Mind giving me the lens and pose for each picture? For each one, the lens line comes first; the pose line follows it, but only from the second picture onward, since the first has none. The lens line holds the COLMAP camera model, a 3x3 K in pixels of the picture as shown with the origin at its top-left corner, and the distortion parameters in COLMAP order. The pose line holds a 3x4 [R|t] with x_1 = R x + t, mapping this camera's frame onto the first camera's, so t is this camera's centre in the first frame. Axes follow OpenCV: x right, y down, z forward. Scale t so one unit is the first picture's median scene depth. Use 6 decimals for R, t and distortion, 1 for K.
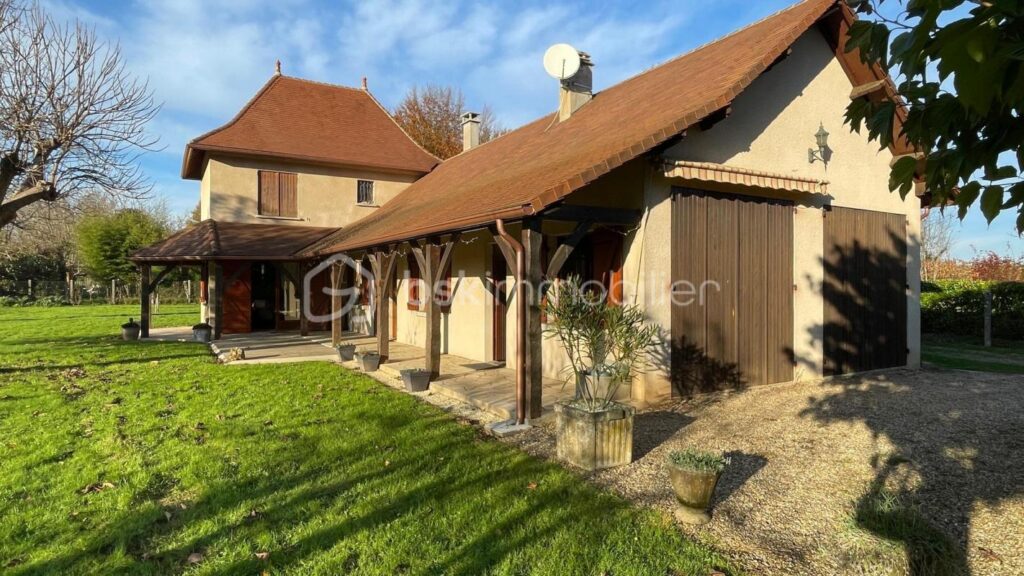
lens RADIAL K [[590.3, 0, 512.9], [0, 590.3, 290.6], [0, 0, 1]] dist [-0.009316, -0.000989]
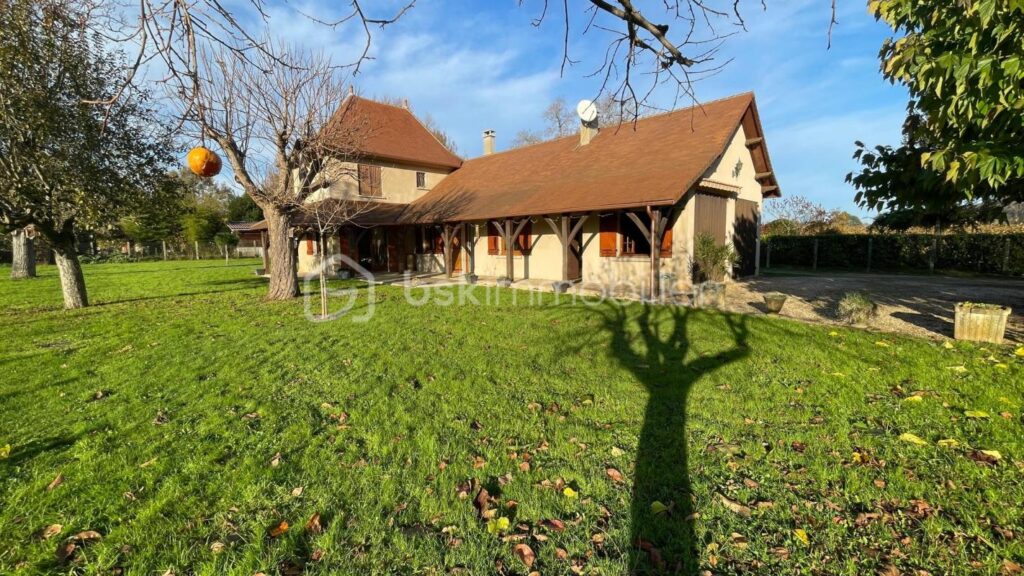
lens RADIAL K [[409.8, 0, 508.3], [0, 409.8, 284.8], [0, 0, 1]] dist [-0.010367, 0.000134]
pose [[0.967493, -0.040812, 0.249583, -0.337544], [0.016637, 0.995026, 0.098217, 0.002587], [-0.252350, -0.090872, 0.963360, -0.112651]]
